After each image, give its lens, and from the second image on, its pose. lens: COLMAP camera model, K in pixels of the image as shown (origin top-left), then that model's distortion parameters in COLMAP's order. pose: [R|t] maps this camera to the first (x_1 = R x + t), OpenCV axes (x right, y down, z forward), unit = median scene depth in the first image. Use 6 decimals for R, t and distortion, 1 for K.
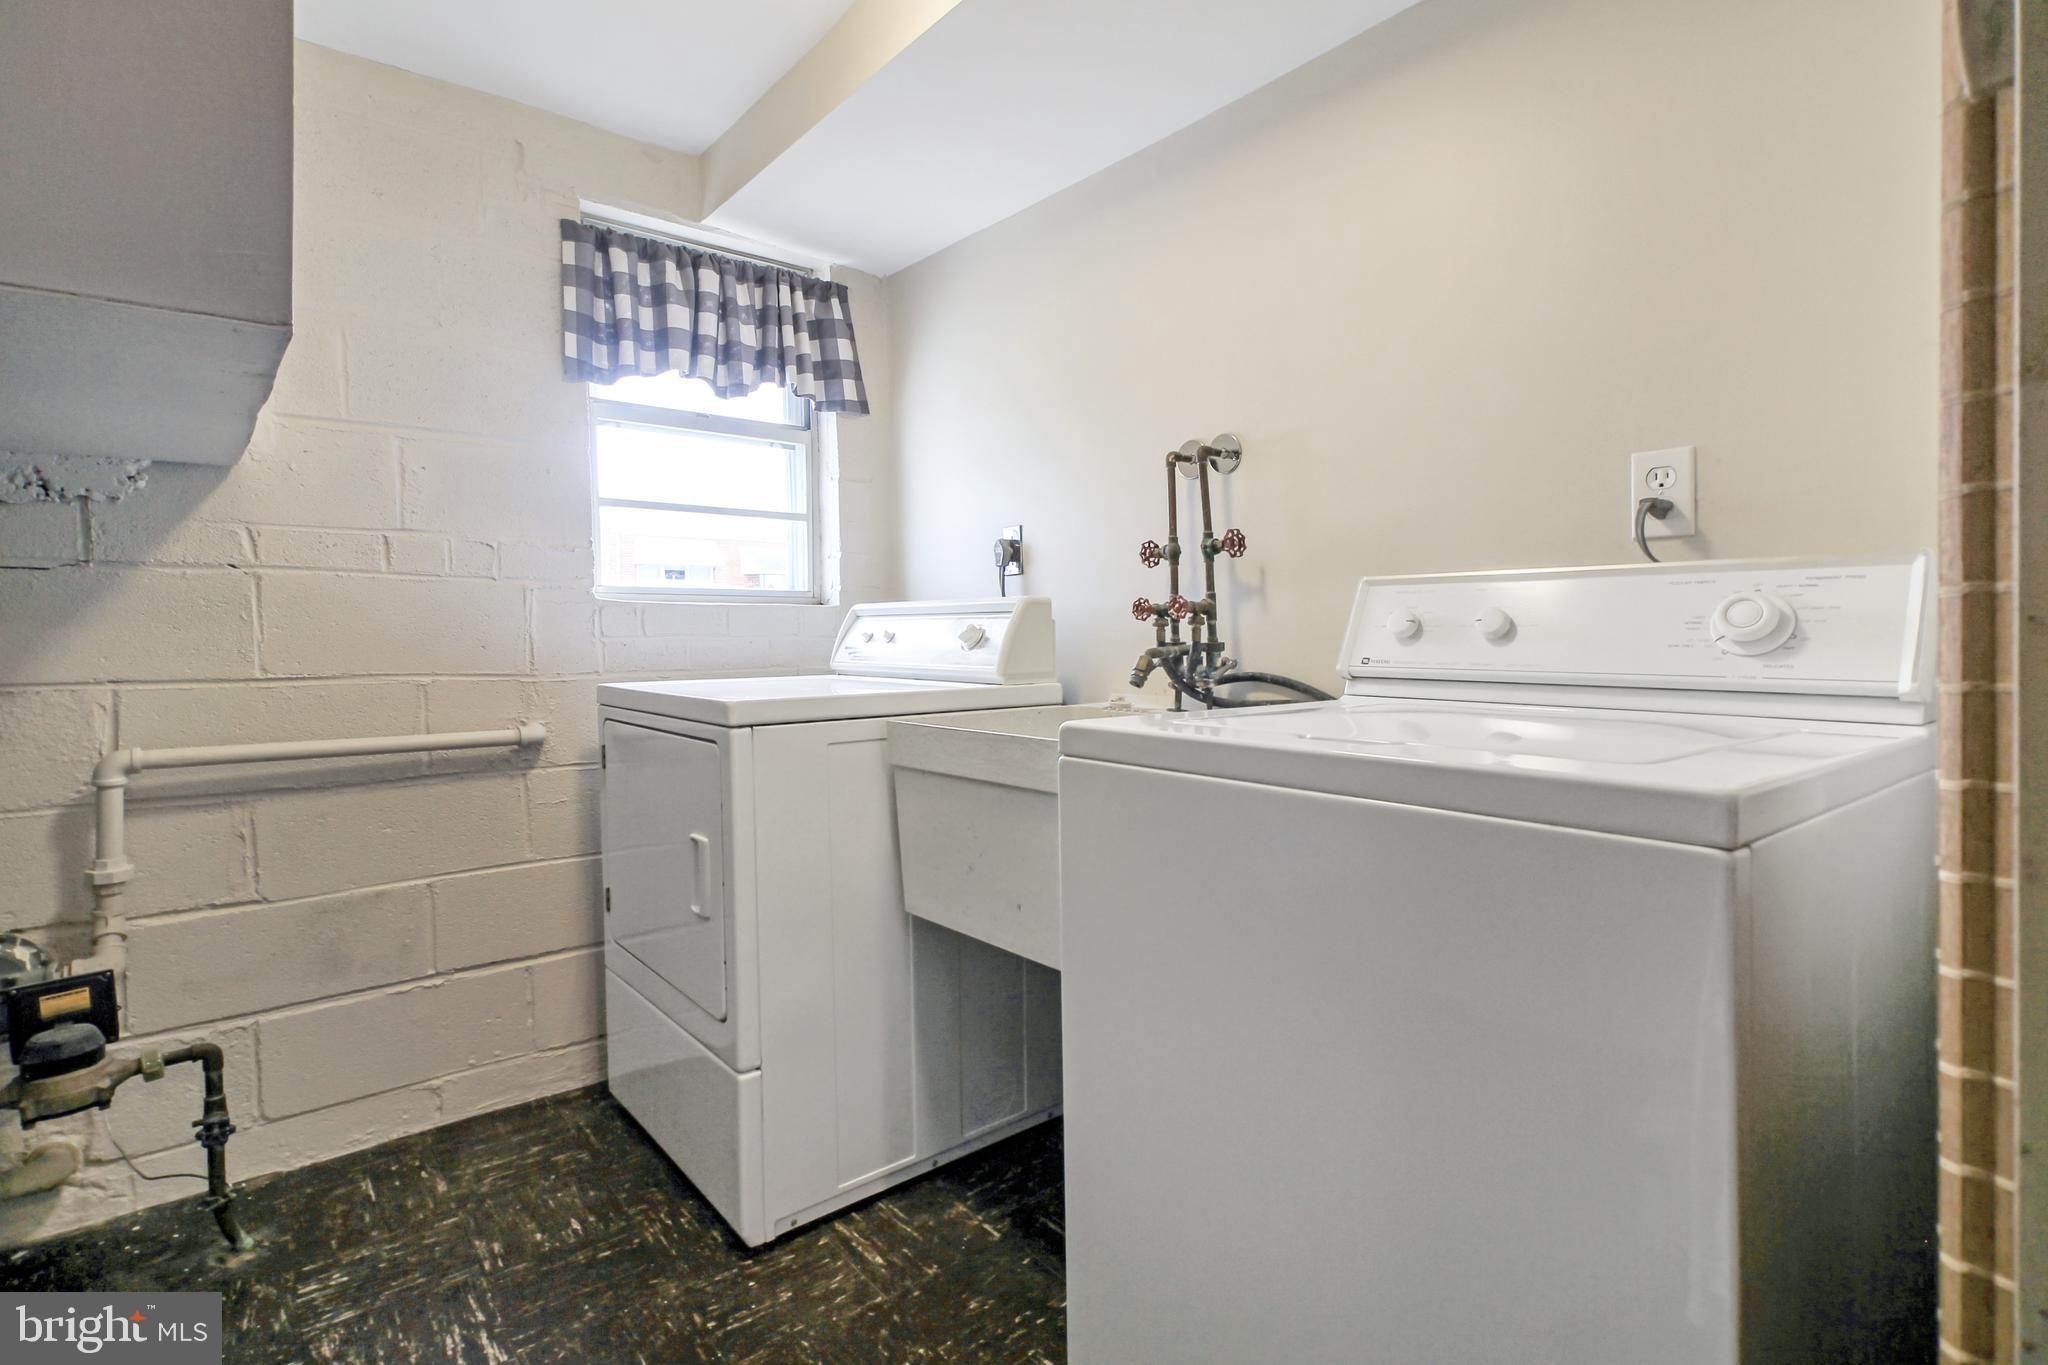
lens RADIAL K [[992.3, 0, 1021.5], [0, 992.3, 656.7], [0, 0, 1]] dist [0.000602, 0.000544]
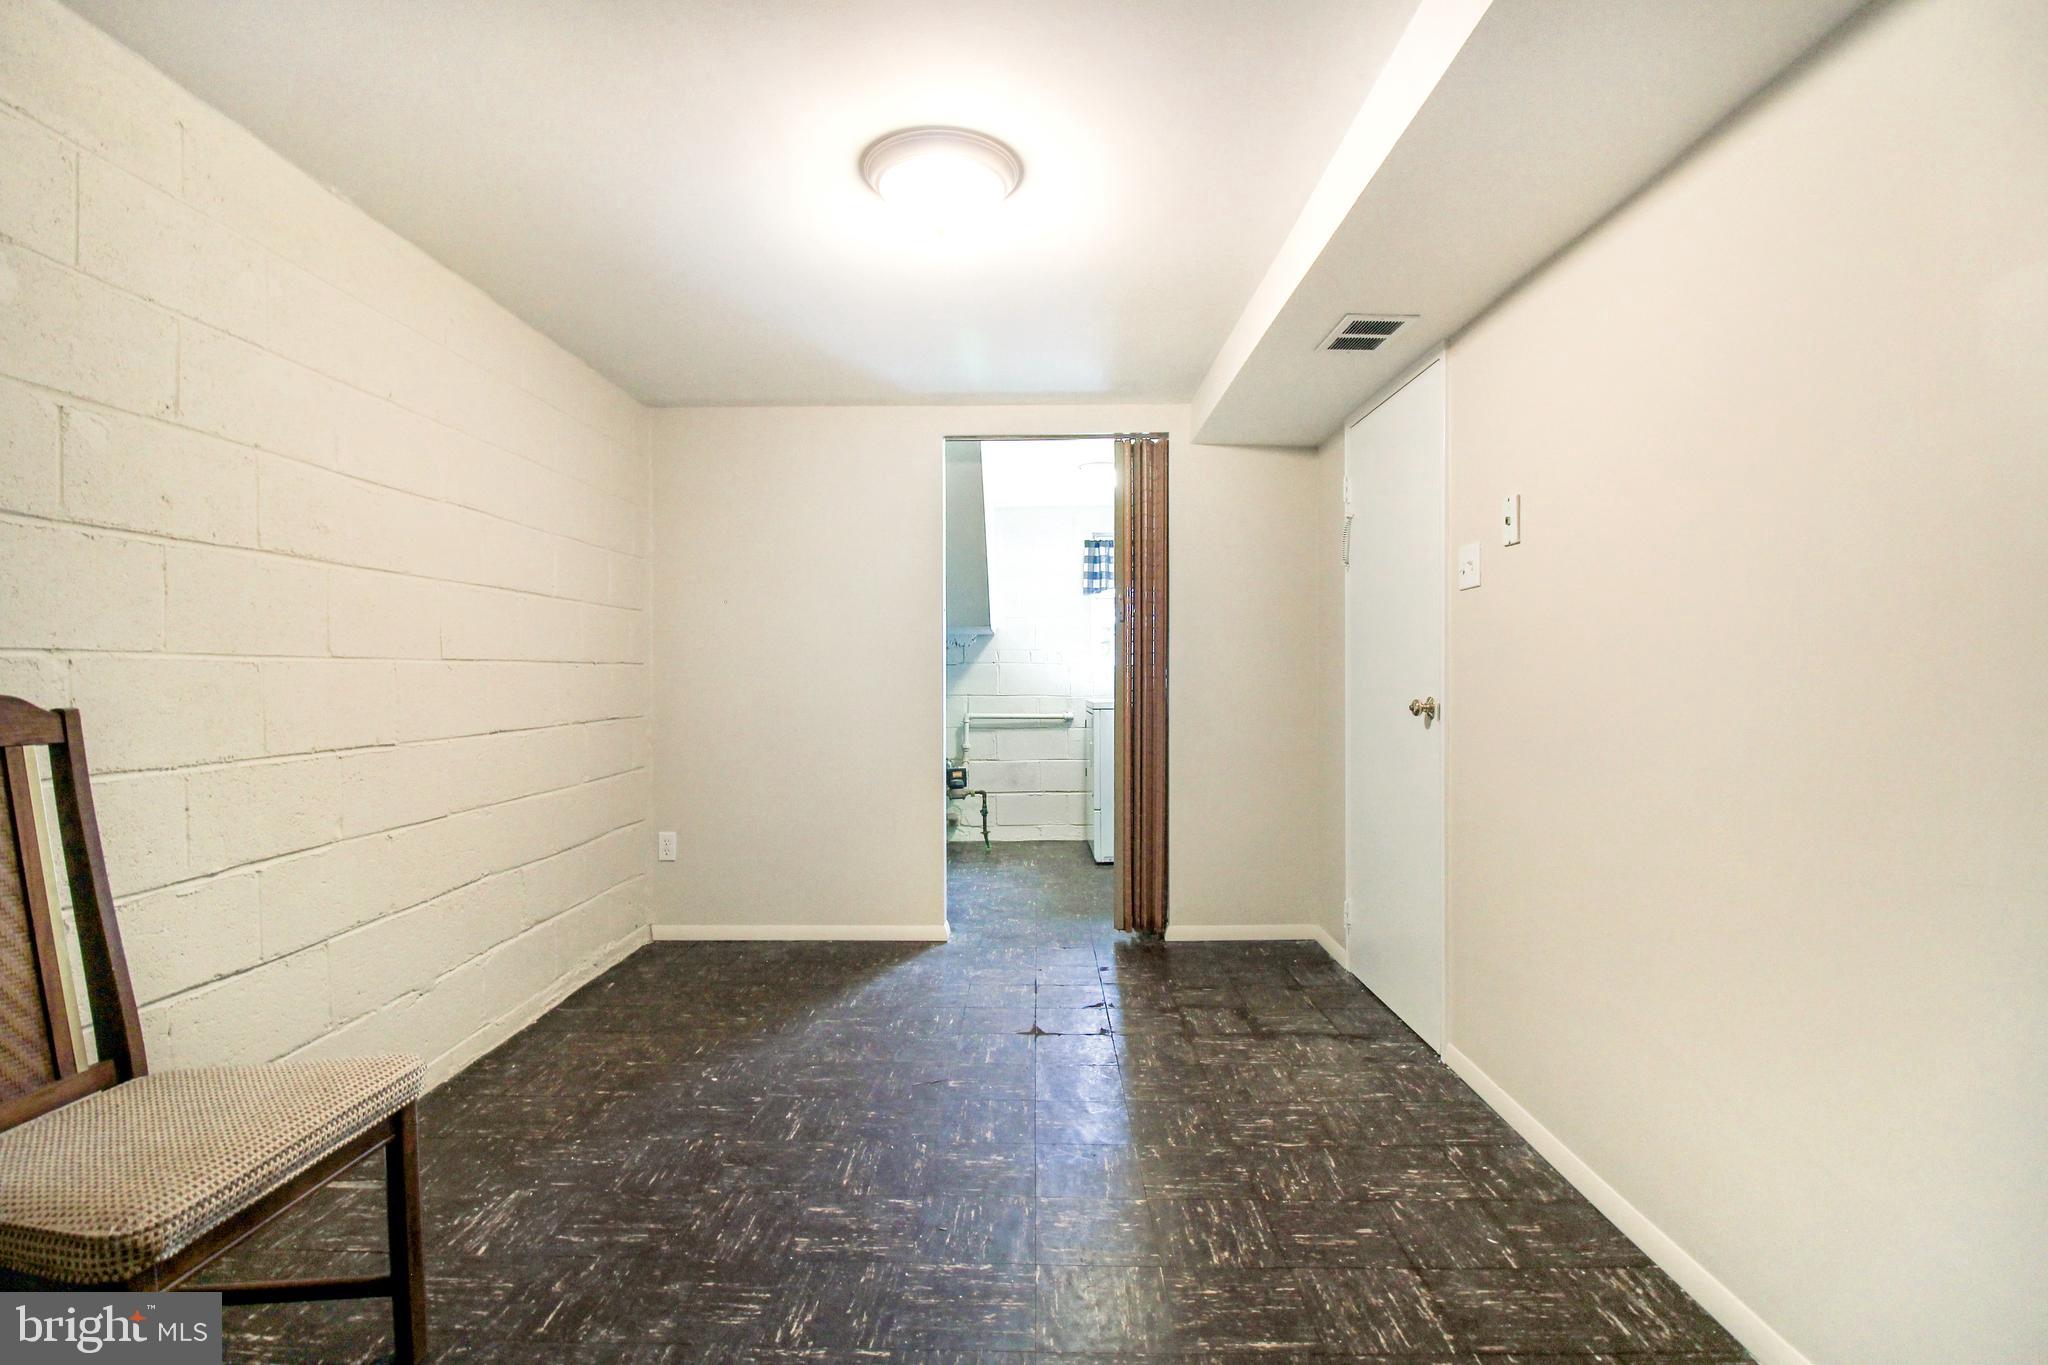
lens RADIAL K [[970.2, 0, 1020.4], [0, 970.2, 660.3], [0, 0, 1]] dist [0.006203, -0.014764]
pose [[0.766416, 0.001216, -0.642344, 1.605792], [-0.019125, 0.999598, -0.020928, -0.033452], [0.642060, 0.028325, 0.766131, -1.699672]]
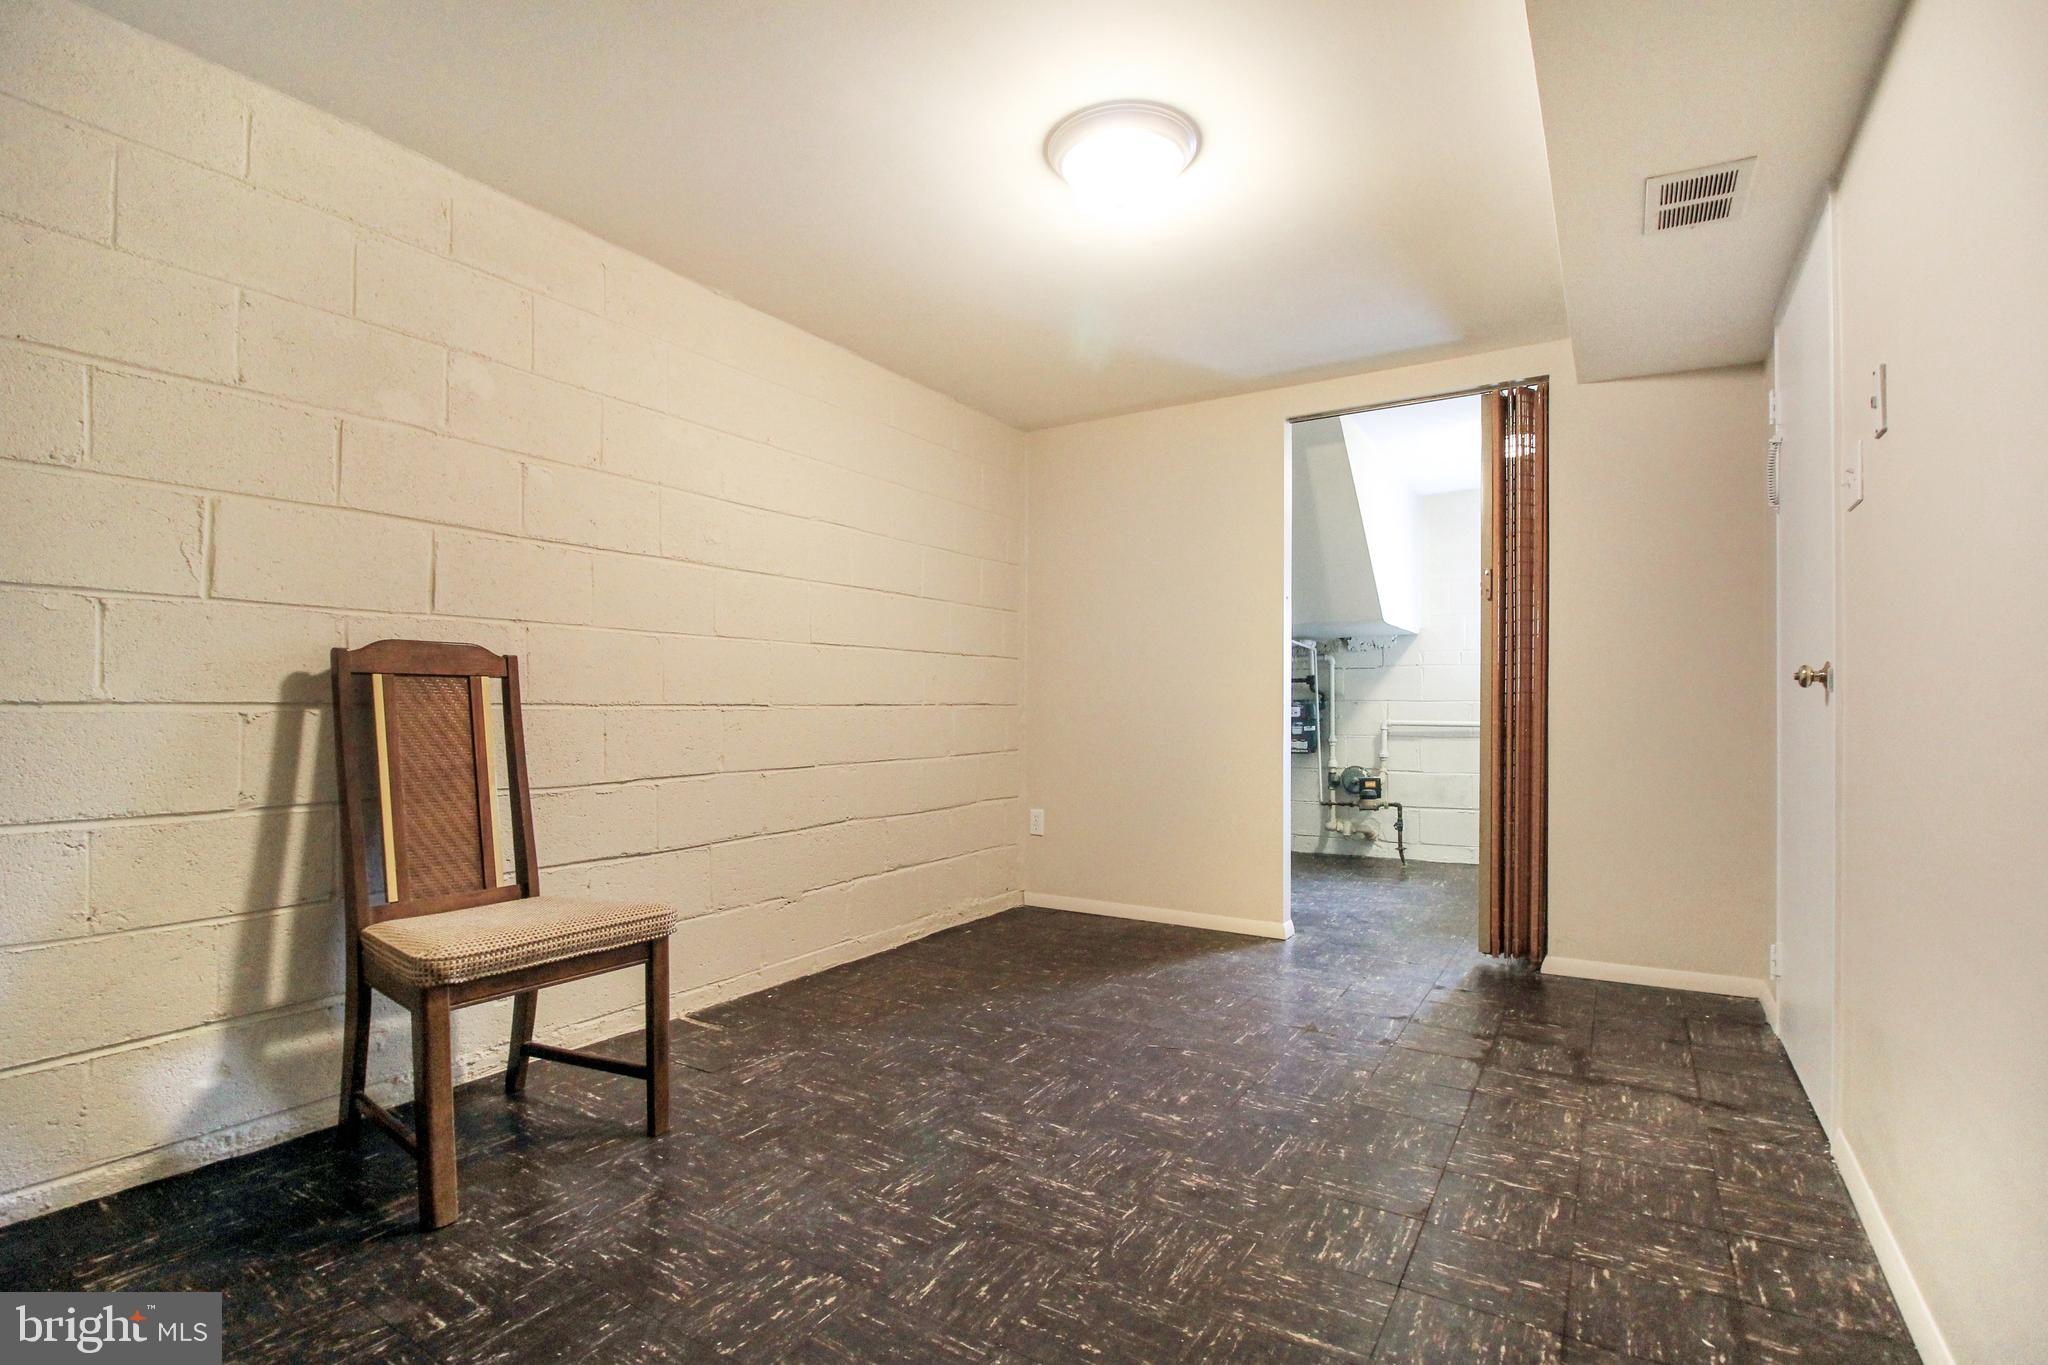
lens RADIAL K [[973.1, 0, 1020.4], [0, 973.1, 683.0], [0, 0, 1]] dist [0.001839, -0.014467]
pose [[0.319152, -0.009287, -0.947658, 1.924315], [-0.025472, 0.999507, -0.018373, 0.060592], [0.947361, 0.030002, 0.318758, -1.315551]]
